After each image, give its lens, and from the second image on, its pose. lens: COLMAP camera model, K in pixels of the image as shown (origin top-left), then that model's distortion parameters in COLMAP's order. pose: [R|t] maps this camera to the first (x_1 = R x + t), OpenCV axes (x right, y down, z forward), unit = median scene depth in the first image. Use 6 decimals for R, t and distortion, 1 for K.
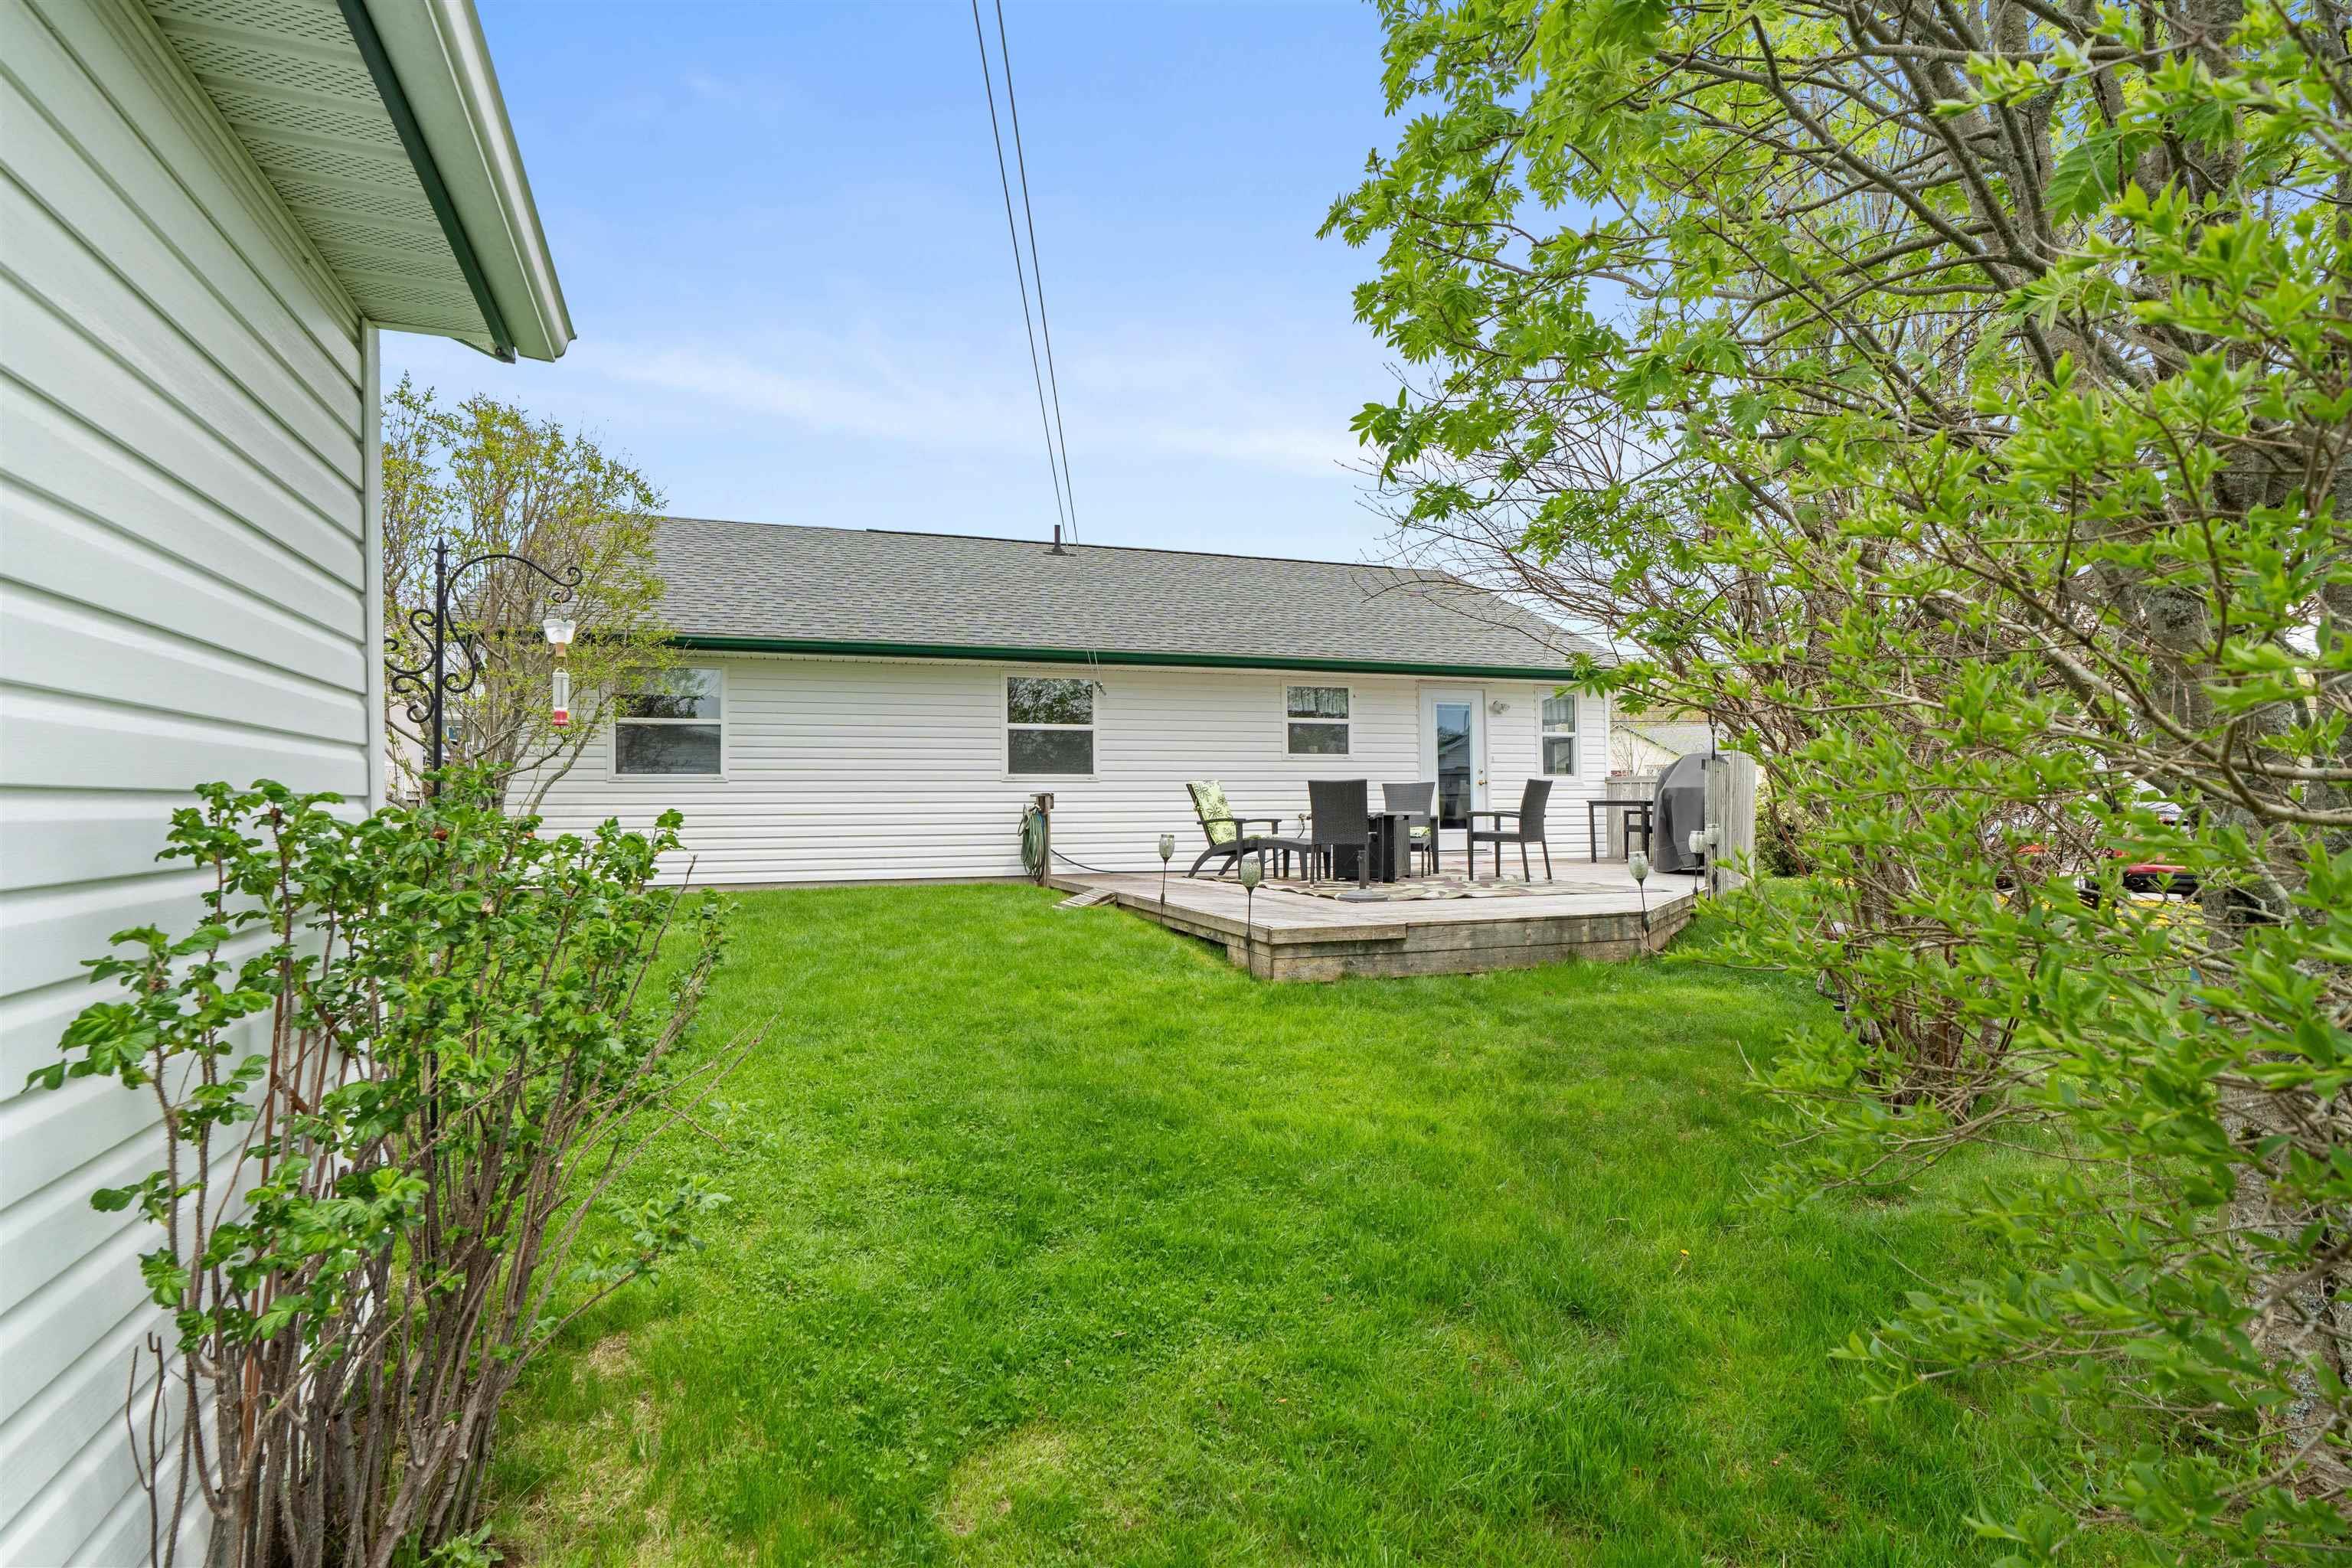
lens RADIAL K [[1068.7, 0, 1131.7], [0, 1068.7, 808.3], [0, 0, 1]] dist [-0.012769, 0.000183]
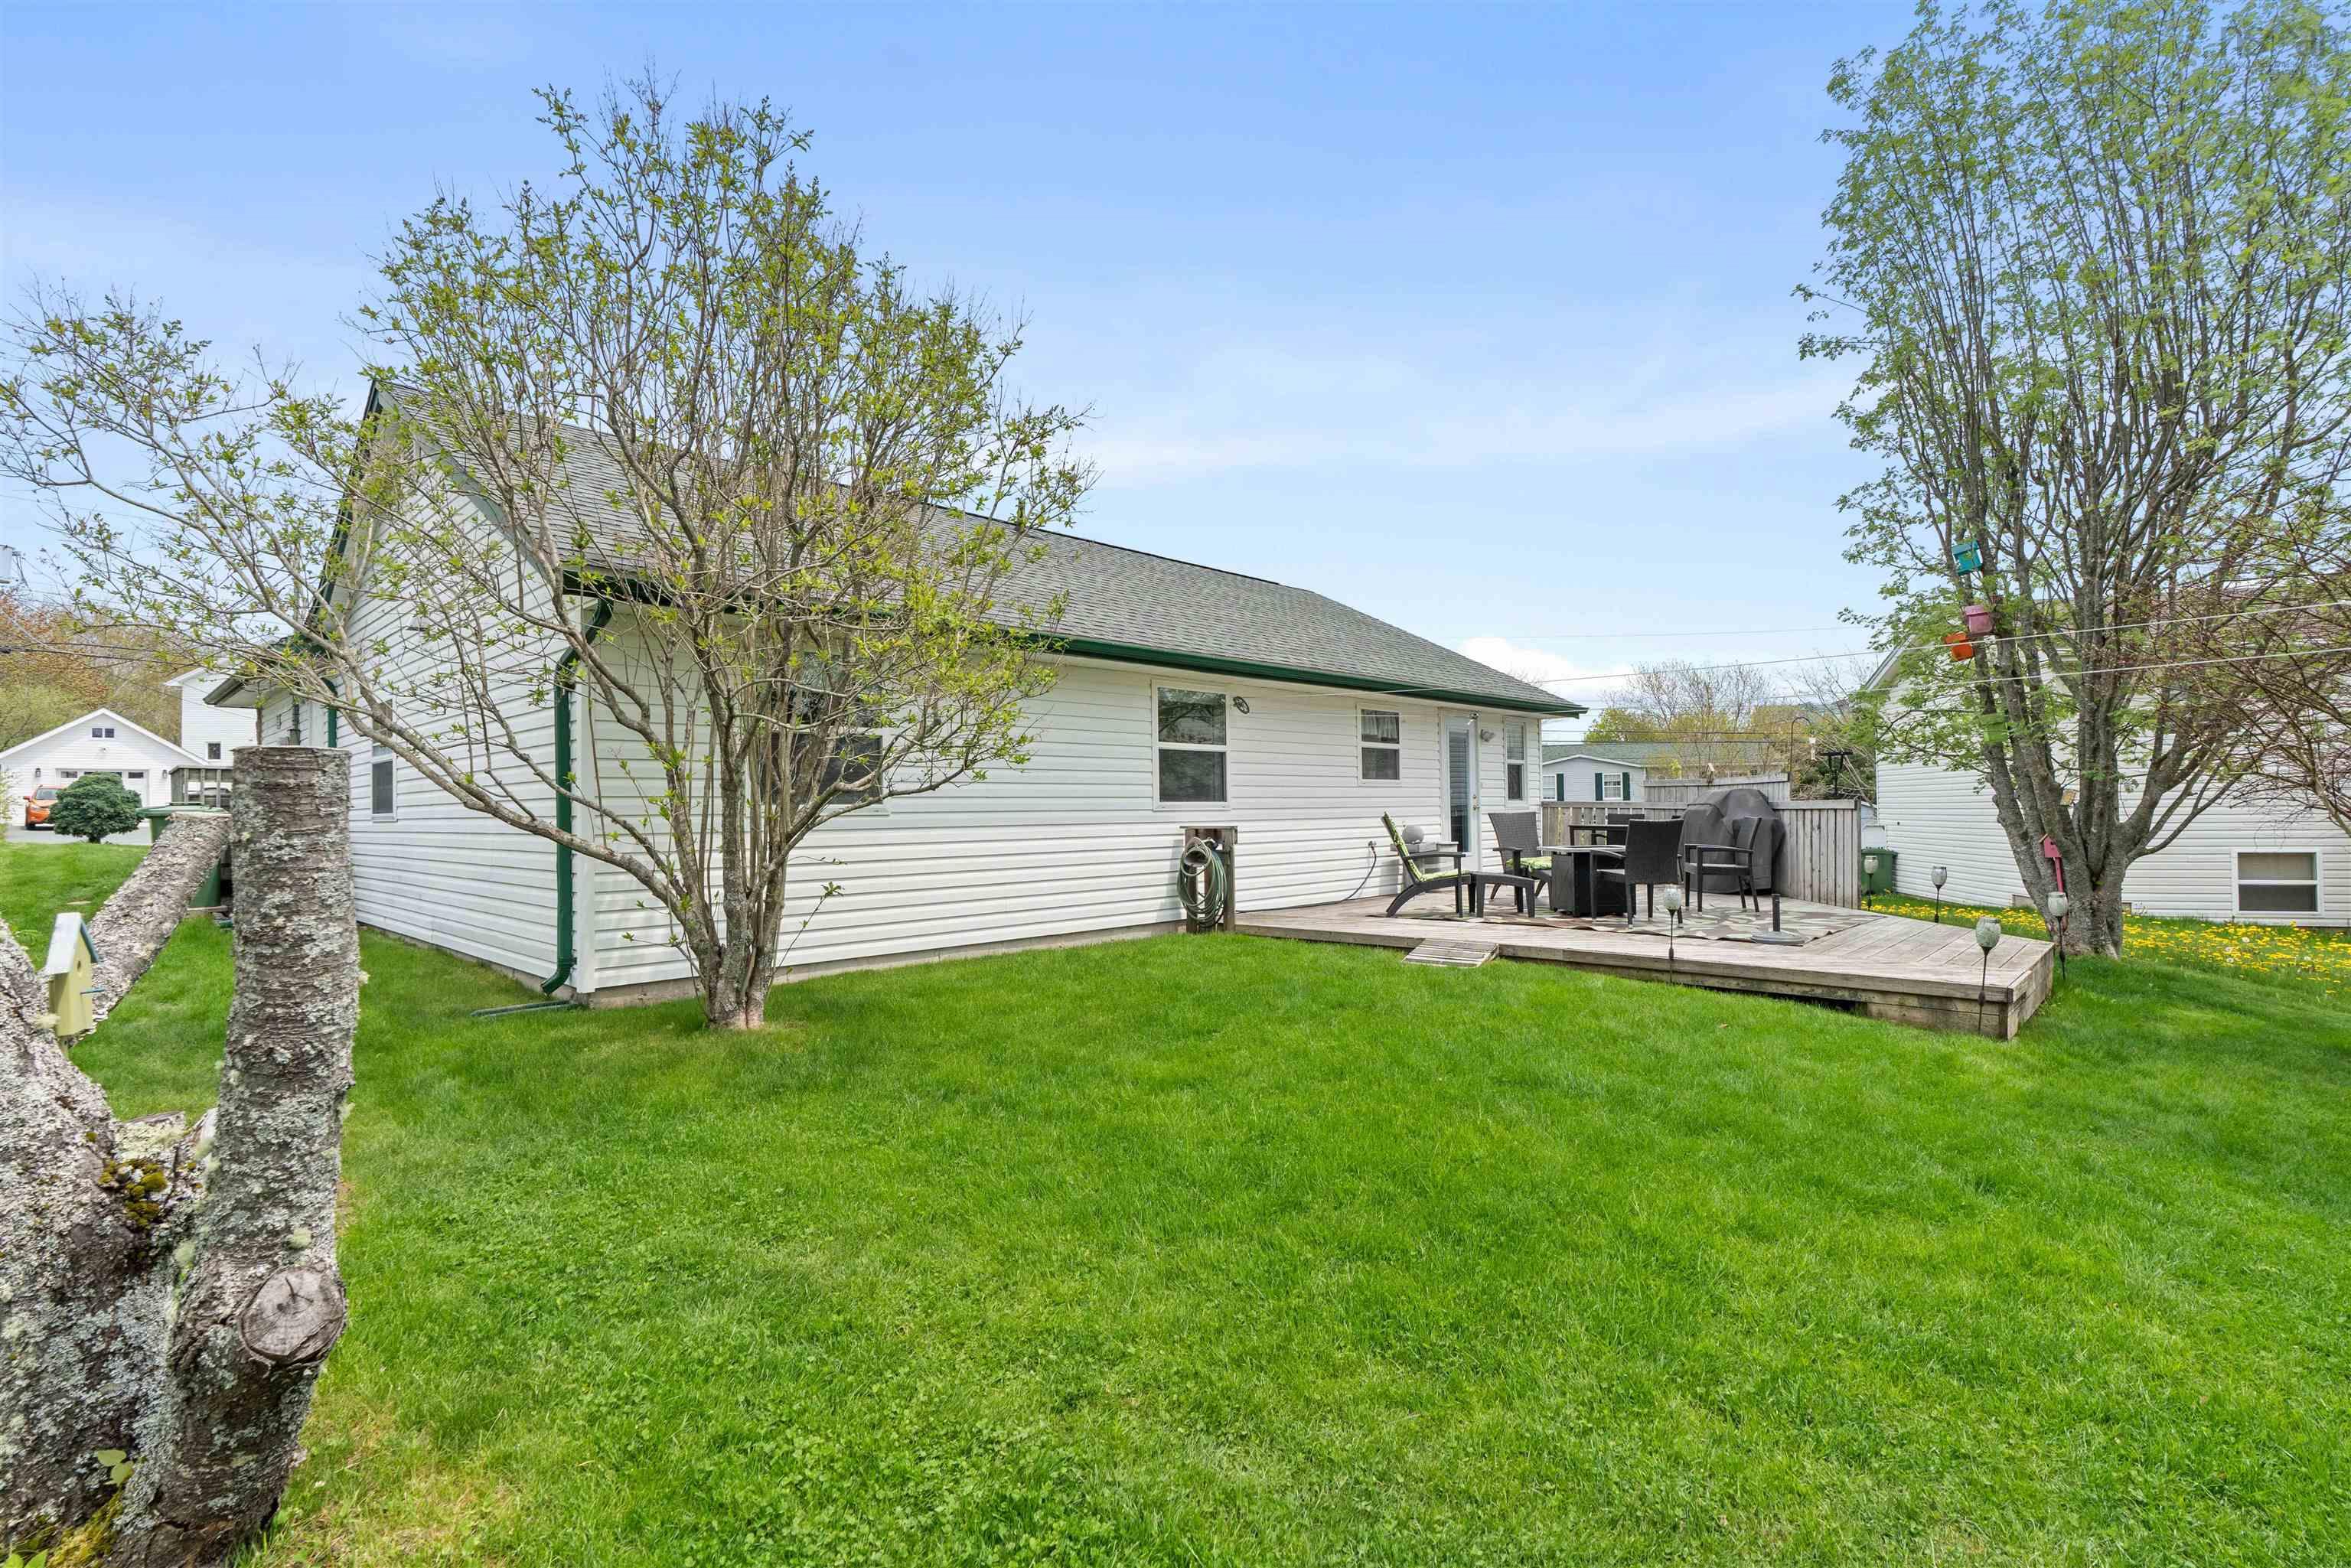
lens RADIAL K [[1099.3, 0, 1169.5], [0, 1099.3, 817.7], [0, 0, 1]] dist [-0.000390, 0.000053]
pose [[0.872445, -0.001727, 0.488710, -0.521304], [-0.001872, 0.999975, 0.006876, -0.025403], [-0.488710, -0.006914, 0.872419, 0.245765]]
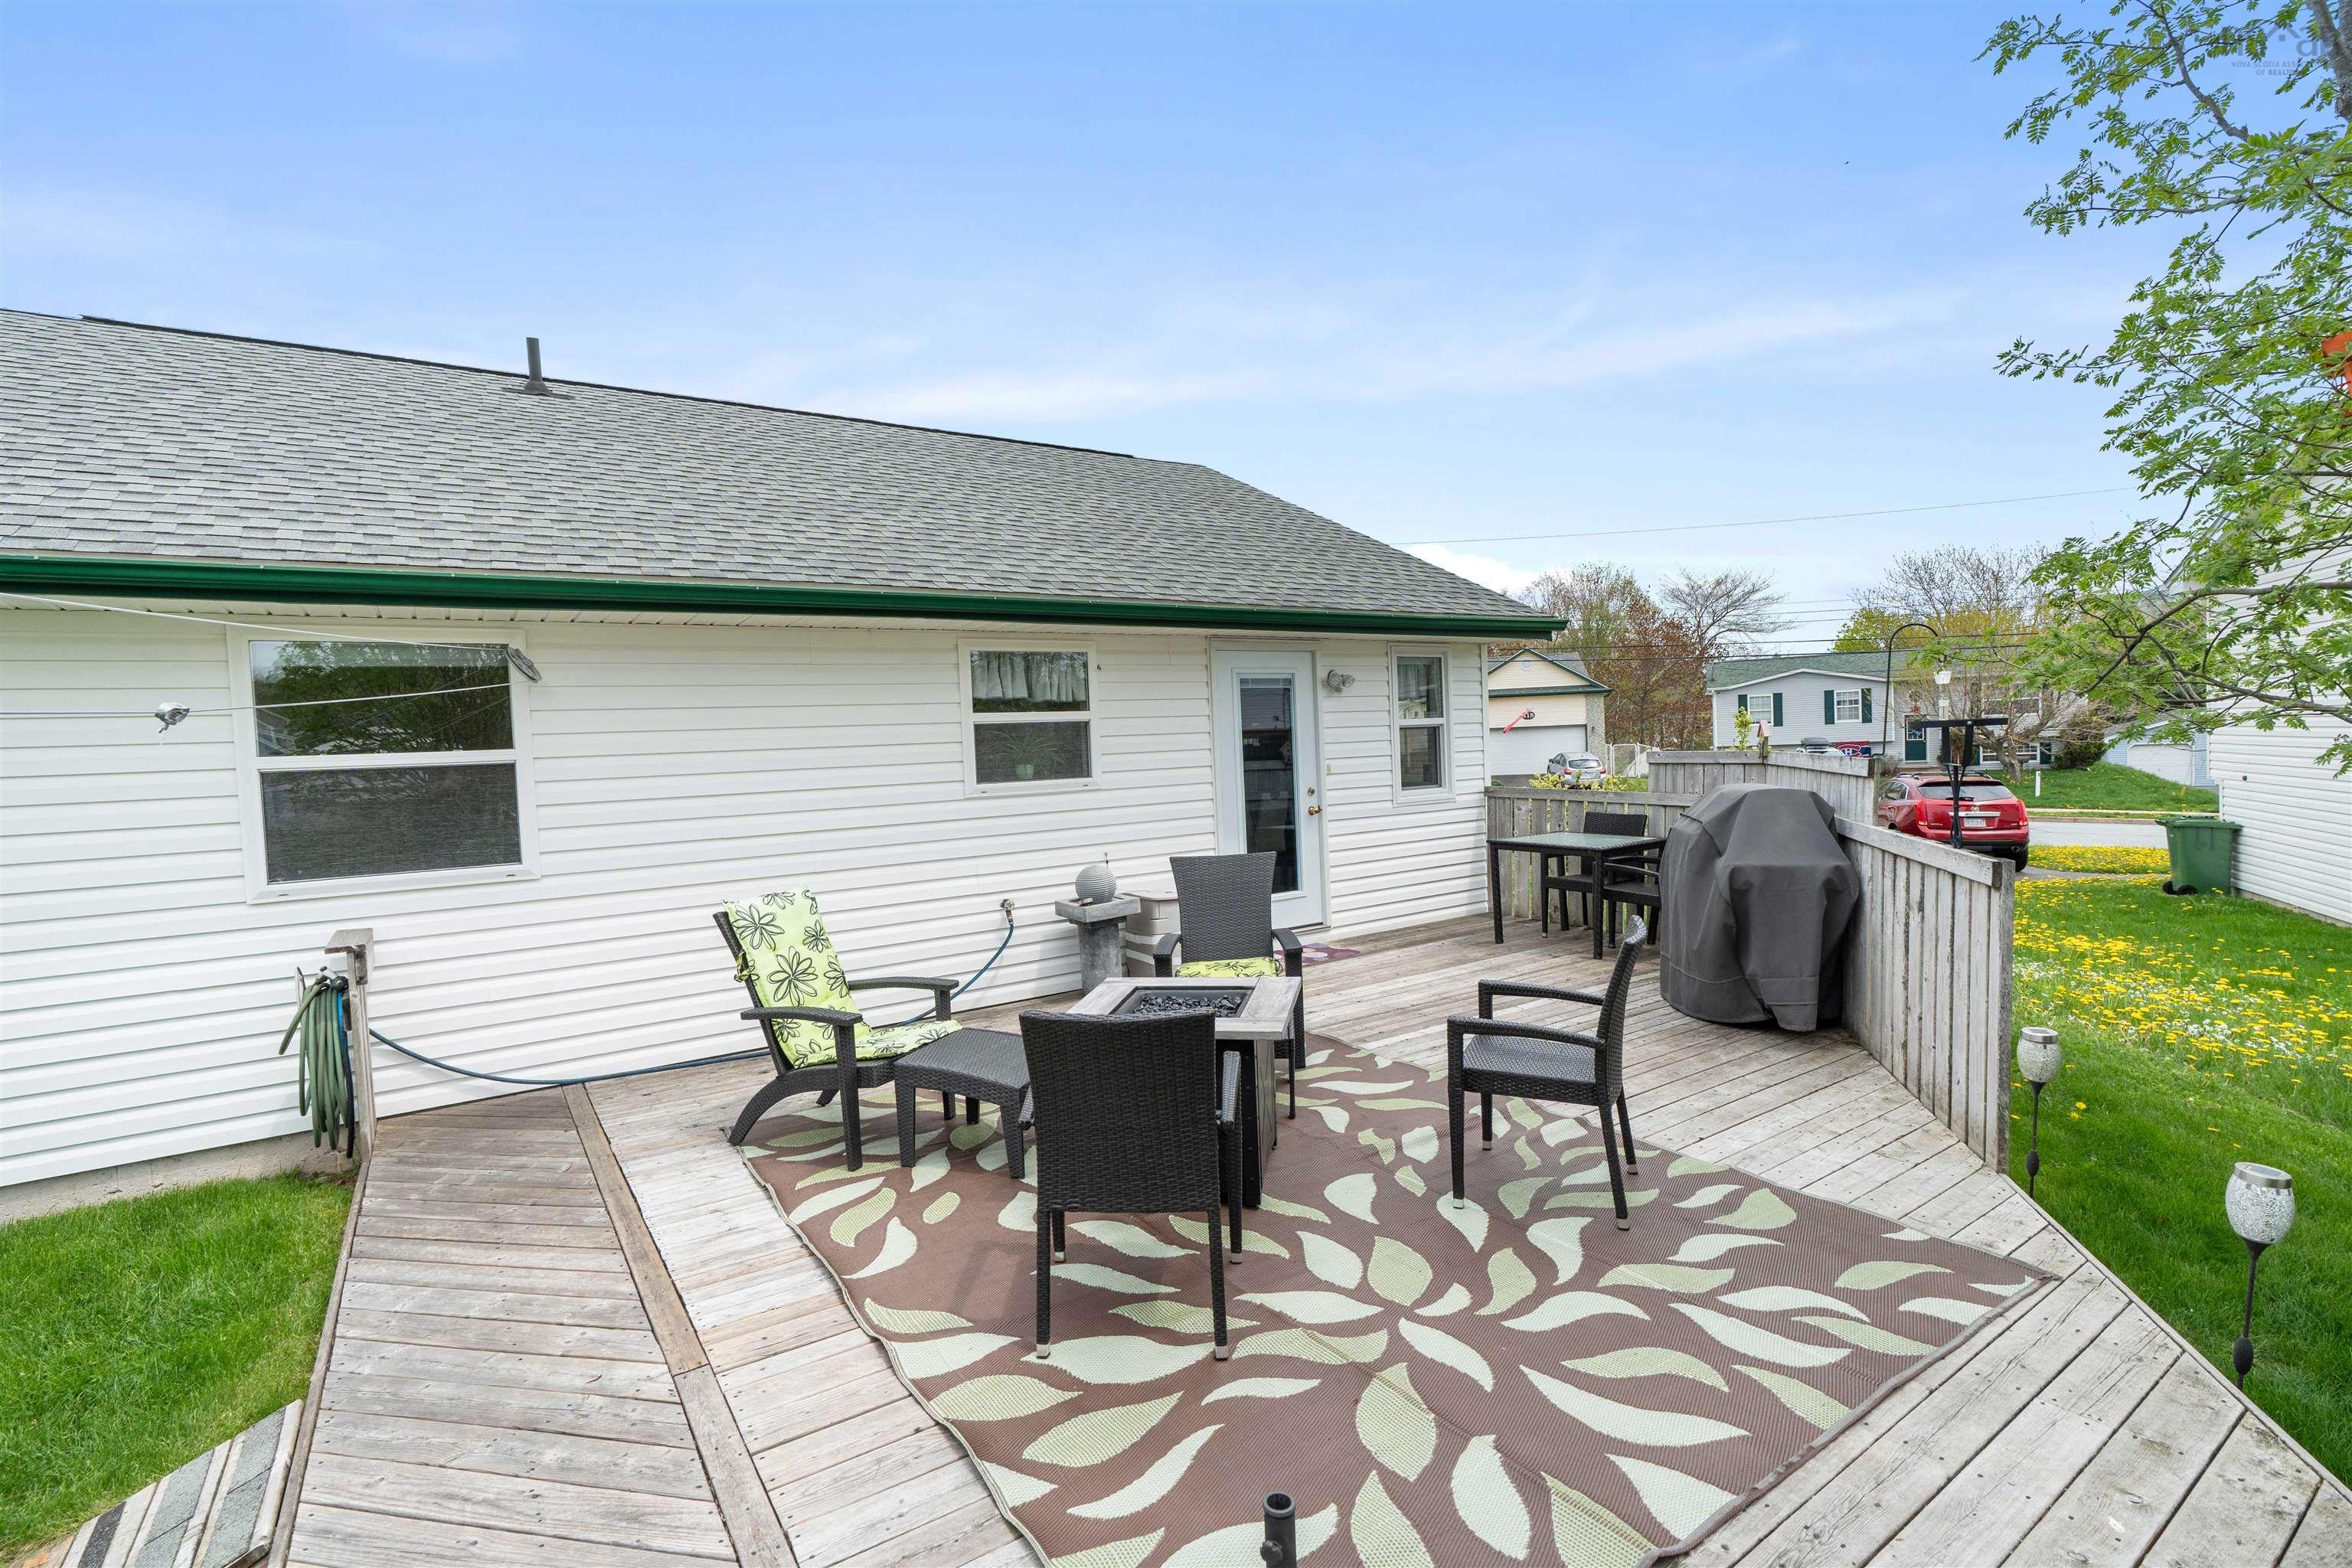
lens RADIAL K [[1068.7, 0, 1131.7], [0, 1068.7, 808.3], [0, 0, 1]] dist [-0.012769, 0.000183]
pose [[0.963785, -0.042907, 0.263204, 0.090117], [0.027898, 0.997778, 0.060499, -0.074207], [-0.265215, -0.050965, 0.962841, 0.531558]]
